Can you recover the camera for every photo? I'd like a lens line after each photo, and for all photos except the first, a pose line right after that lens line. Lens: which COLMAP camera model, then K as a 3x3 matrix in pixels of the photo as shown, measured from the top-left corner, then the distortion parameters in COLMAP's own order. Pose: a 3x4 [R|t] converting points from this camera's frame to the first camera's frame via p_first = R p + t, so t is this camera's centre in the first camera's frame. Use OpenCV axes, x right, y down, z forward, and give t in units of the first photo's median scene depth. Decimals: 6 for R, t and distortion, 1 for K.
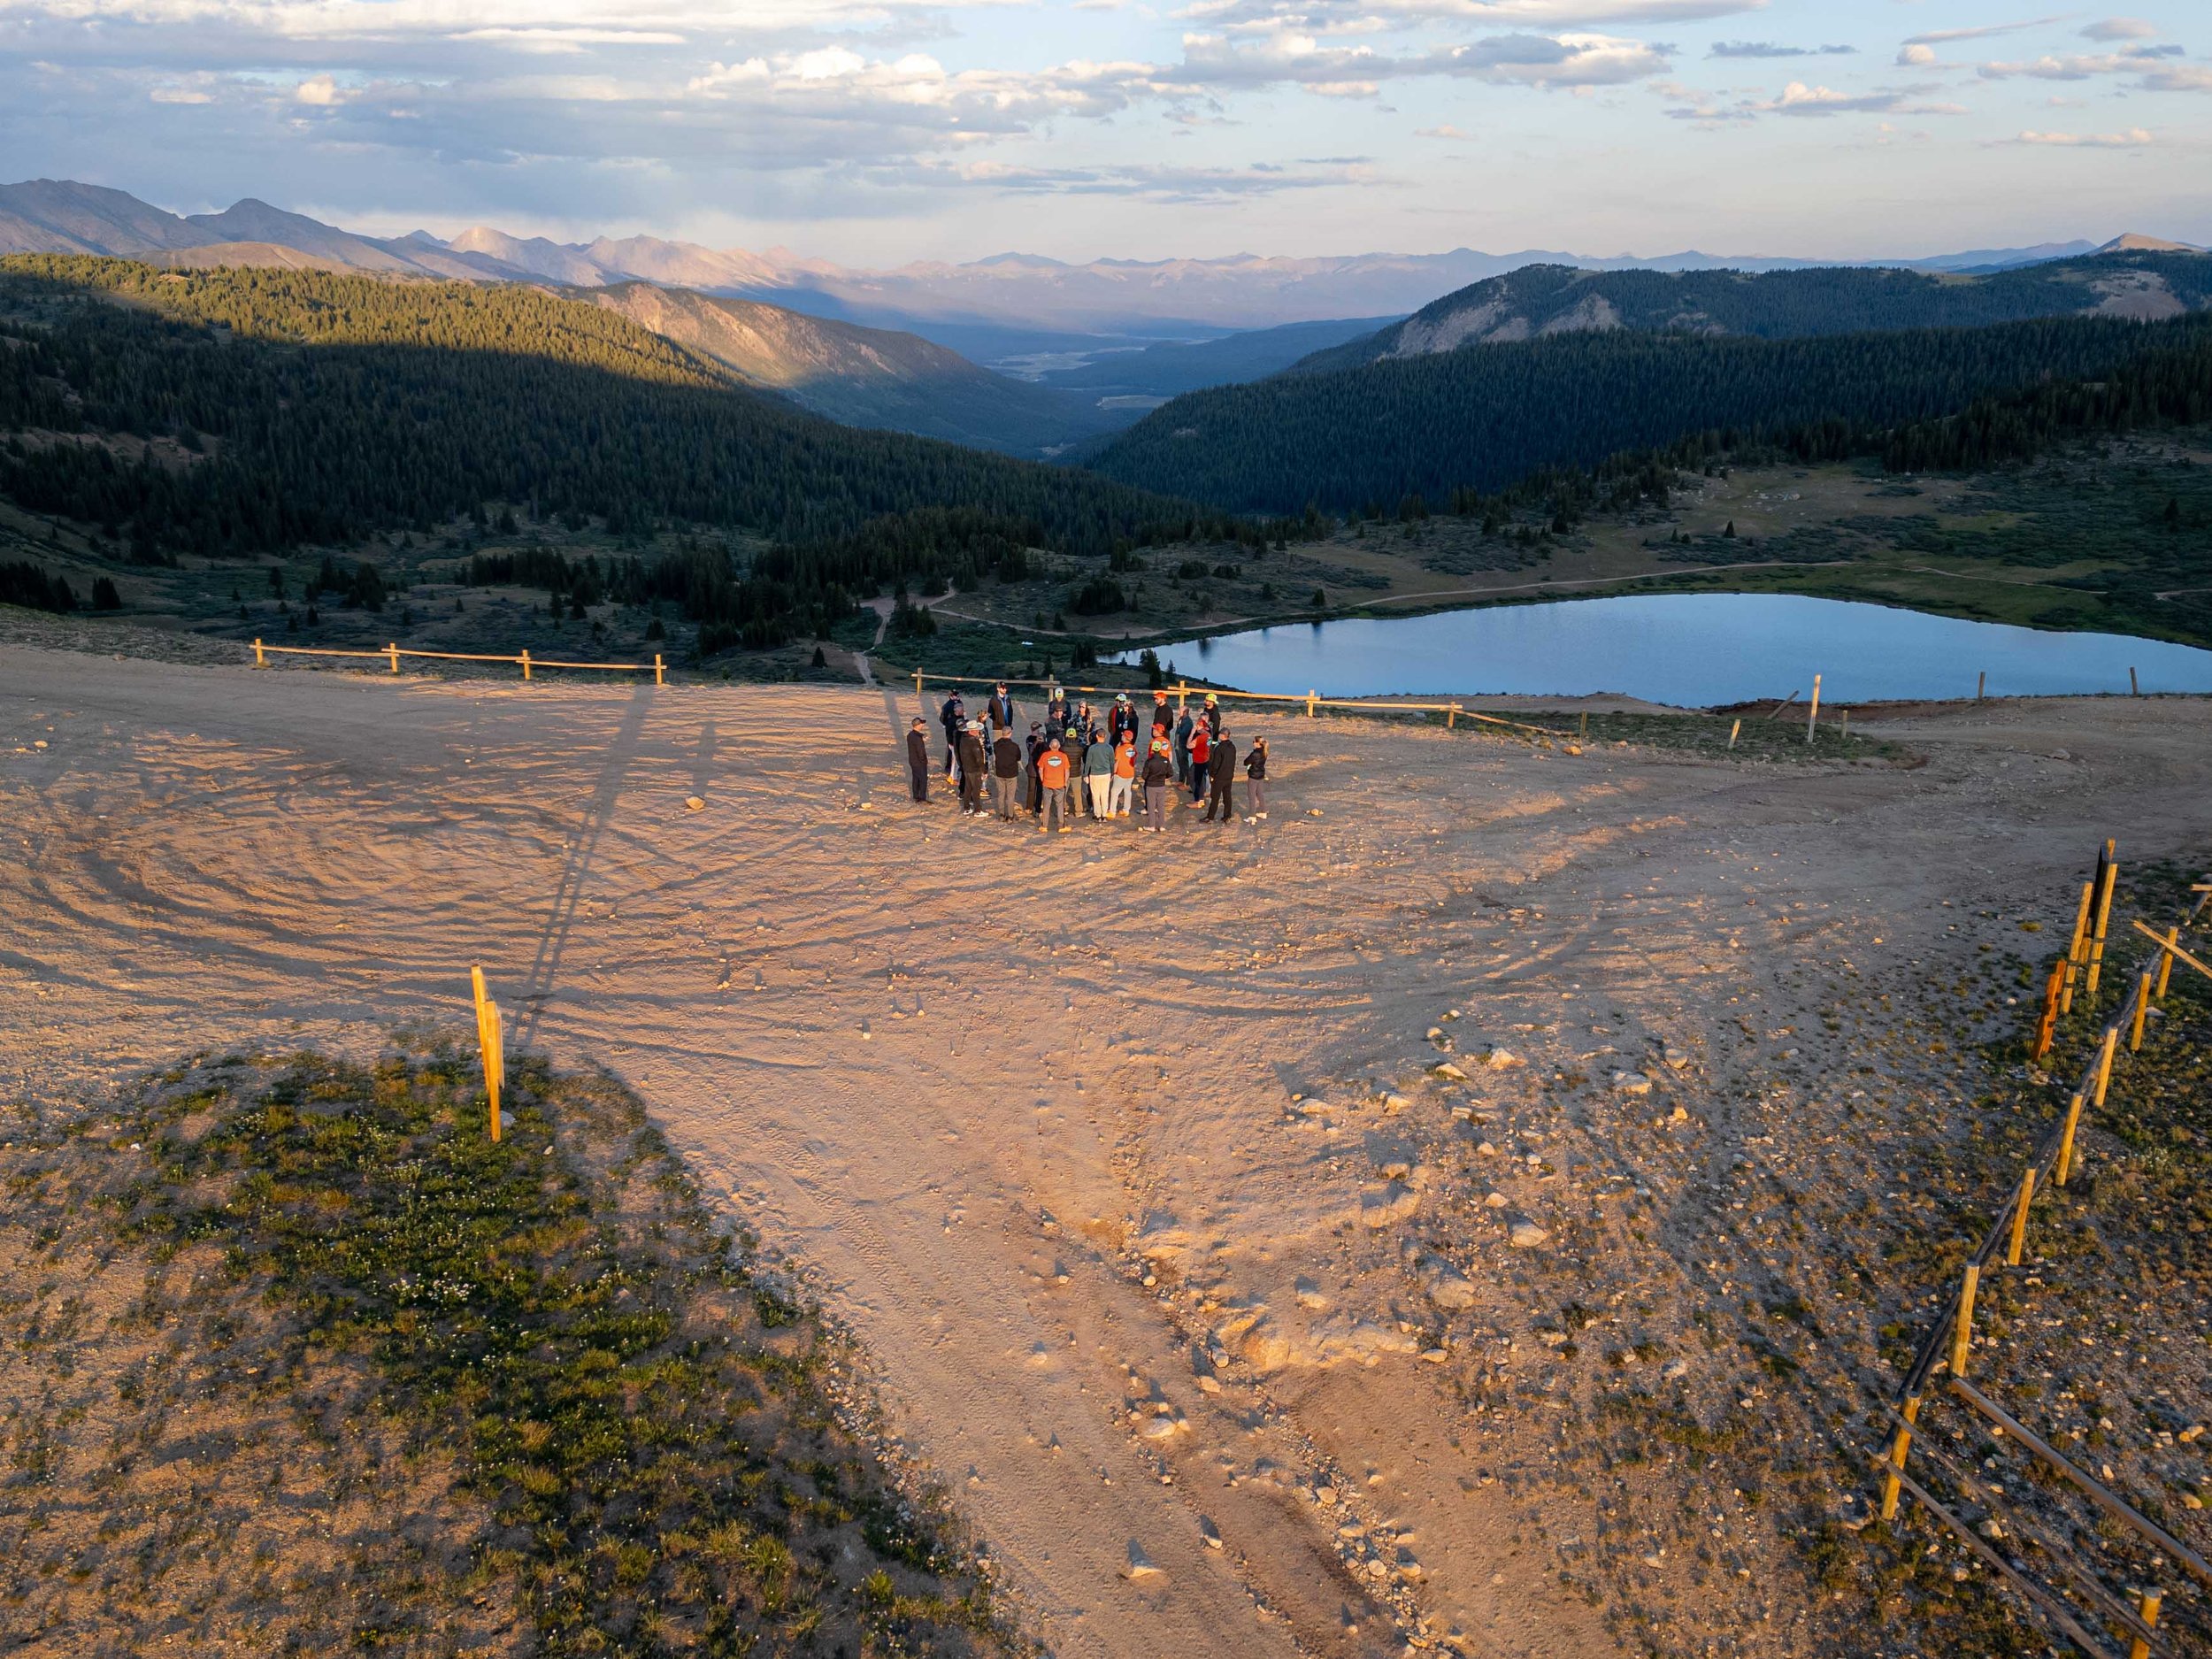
lens RADIAL K [[1782.2, 0, 1012.6], [0, 1782.2, 861.0], [0, 0, 1]] dist [0.079565, -0.074598]
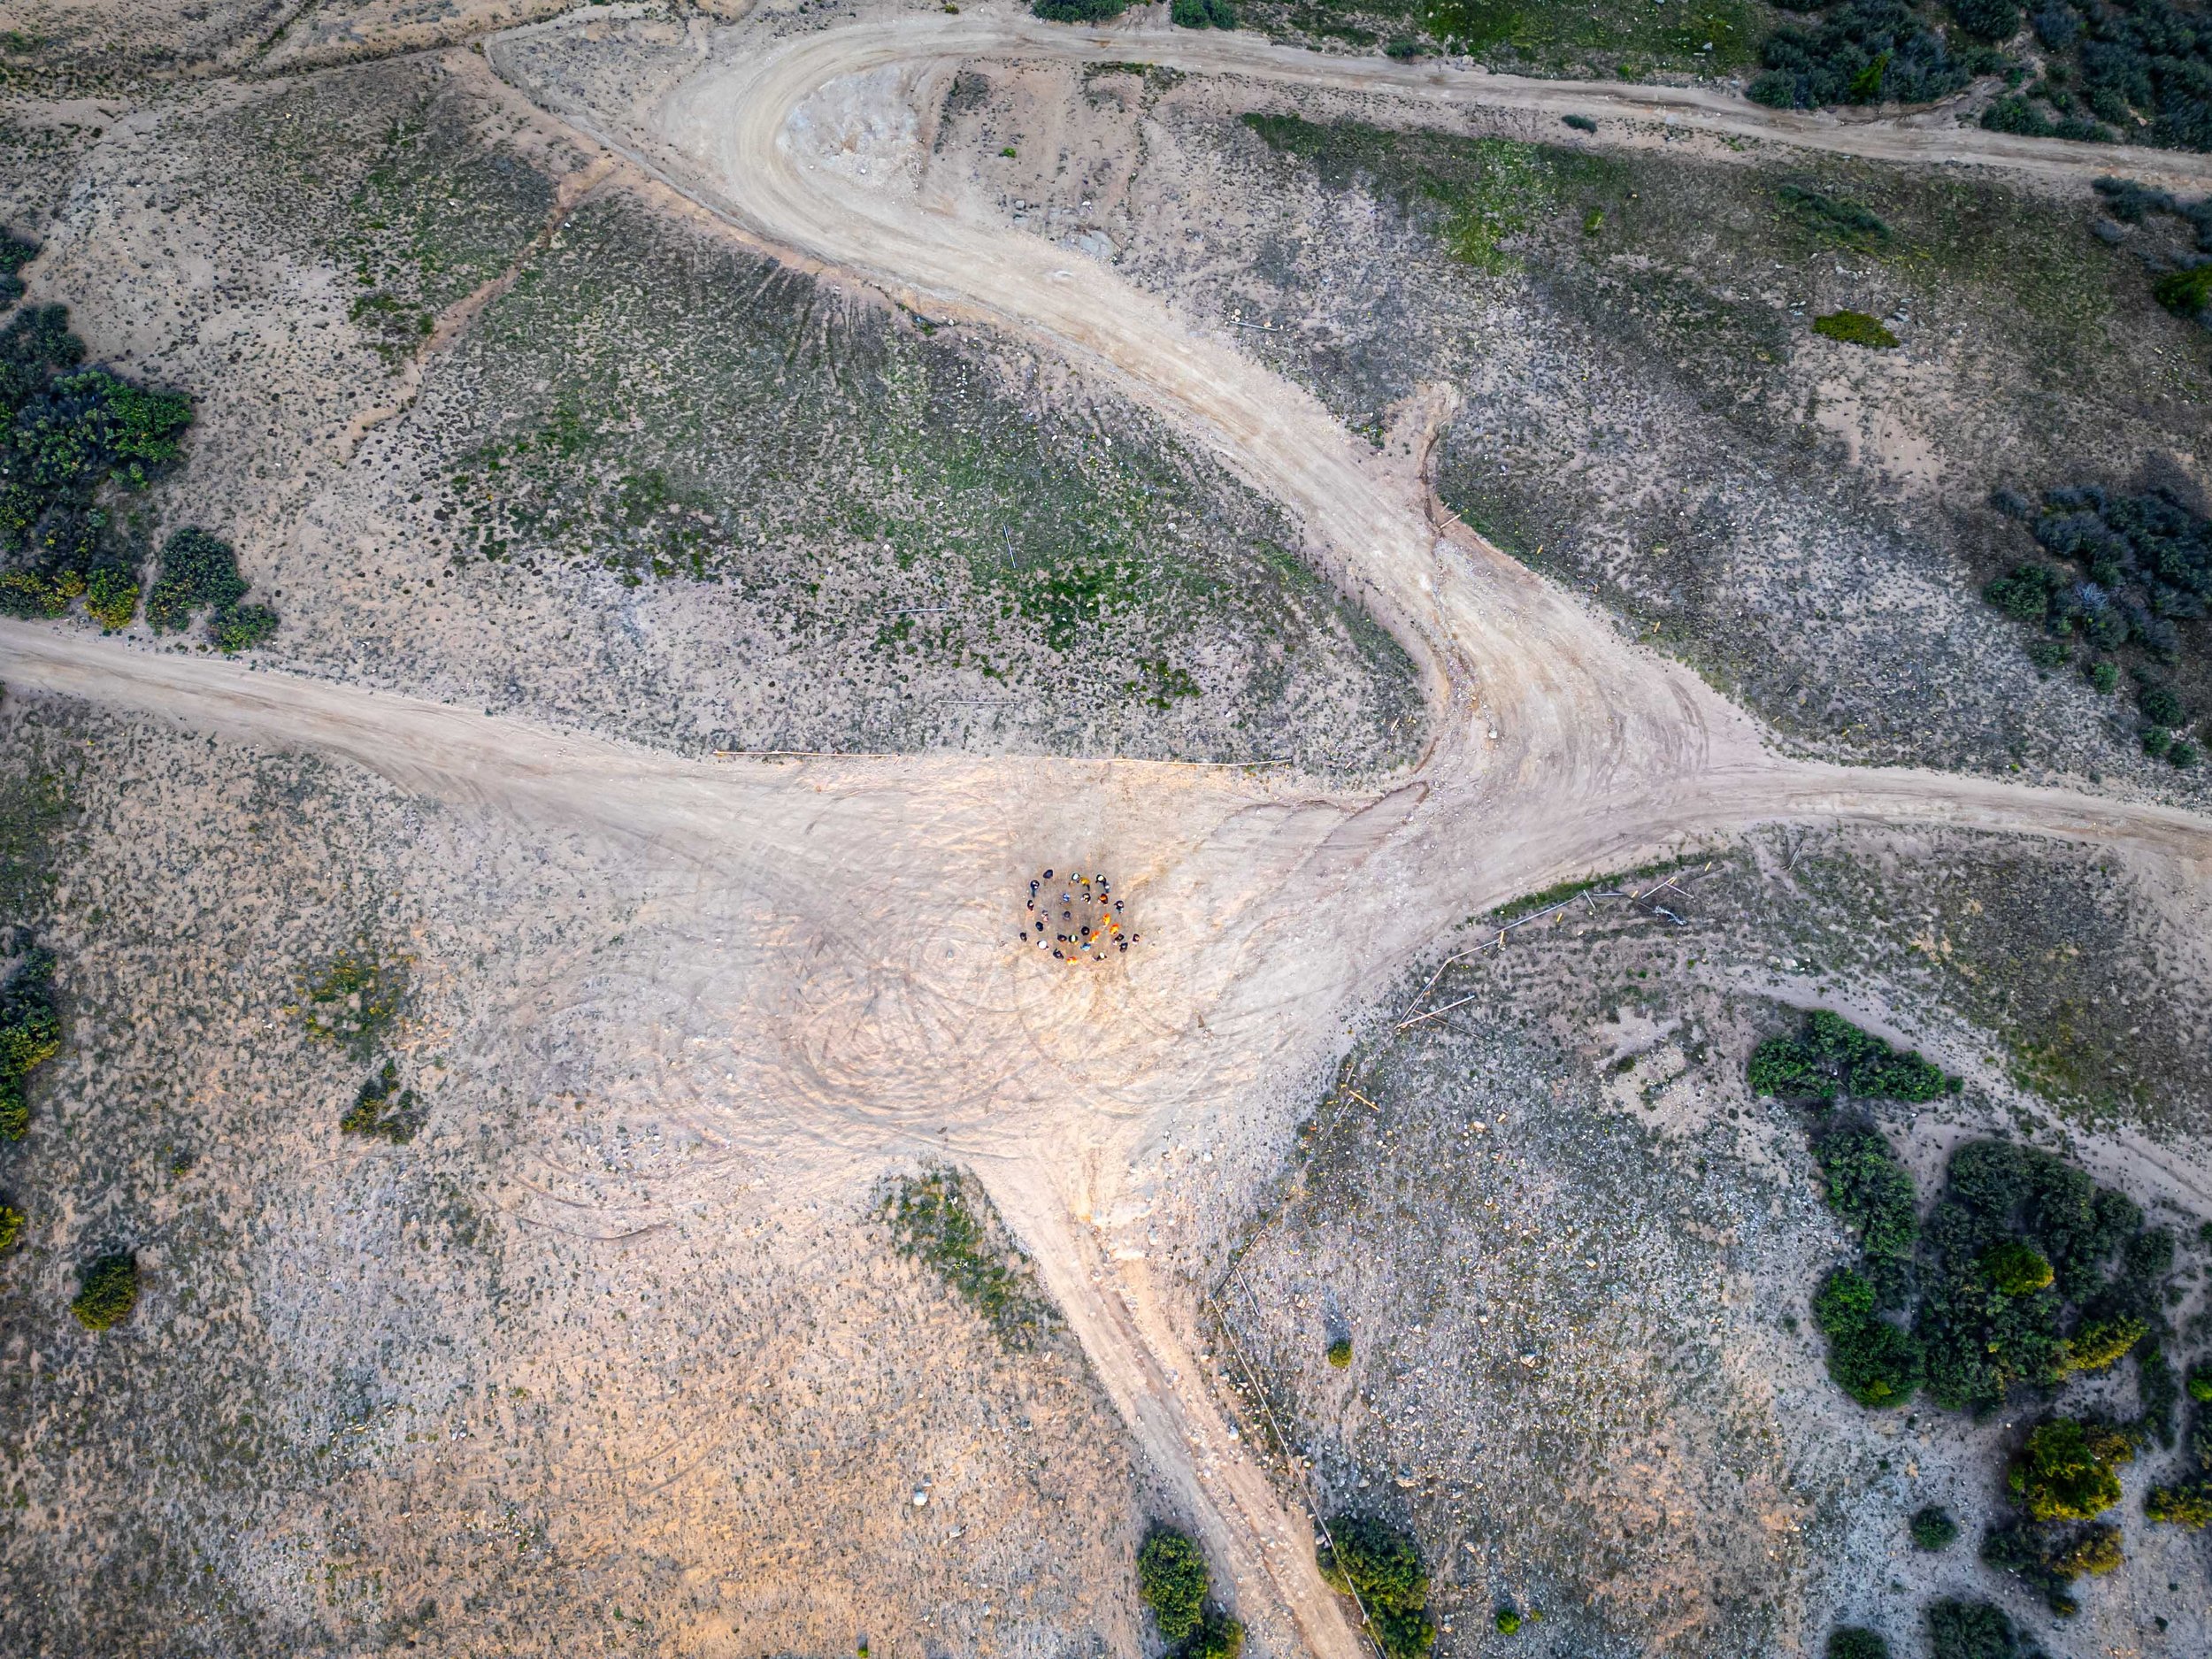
lens RADIAL K [[1699.3, 0, 1105.7], [0, 1699.3, 746.2], [0, 0, 1]] dist [0.080713, -0.078227]
pose [[0.998837, -0.045210, 0.016764, 0.002094], [0.008685, 0.510684, 0.859725, -0.111220], [-0.047429, -0.858579, 0.510482, -0.006549]]
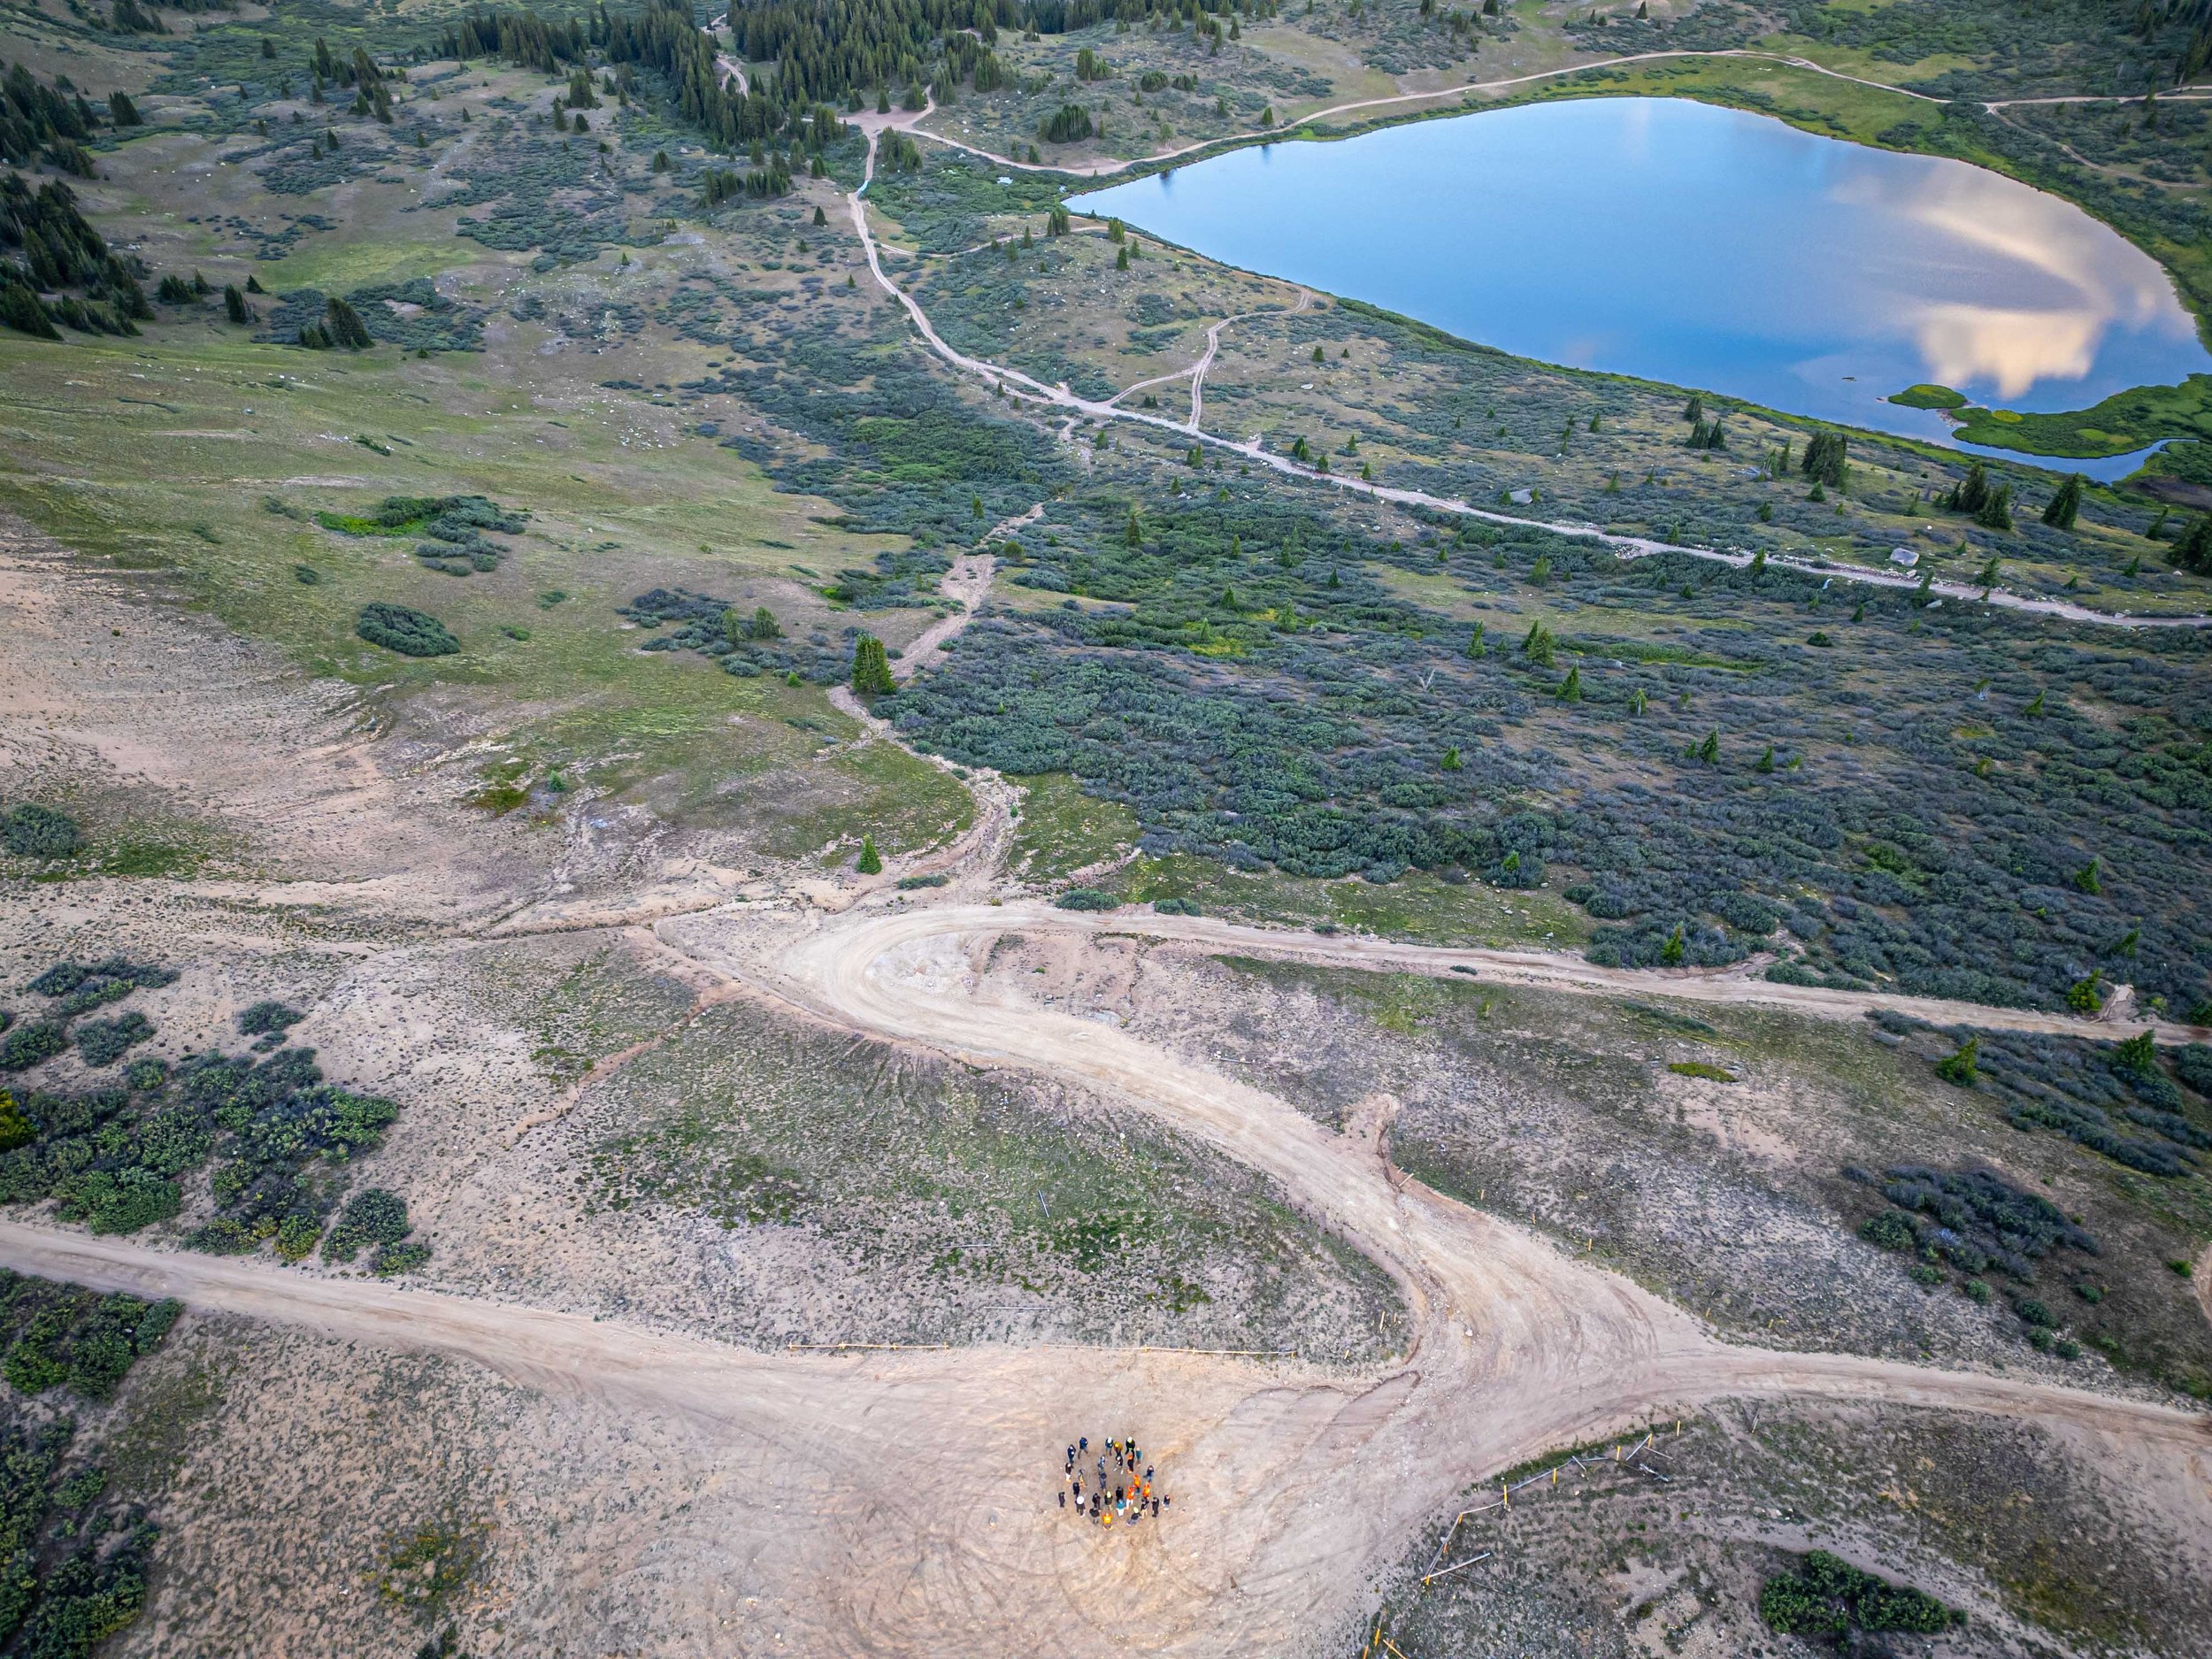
lens RADIAL K [[1564.0, 0, 1102.1], [0, 1564.0, 819.8], [0, 0, 1]] dist [0.075740, -0.071253]
pose [[0.997460, -0.041135, 0.058152, -0.004063], [0.016292, 0.926507, 0.375926, -0.094085], [-0.069342, -0.374023, 0.924823, -0.047993]]
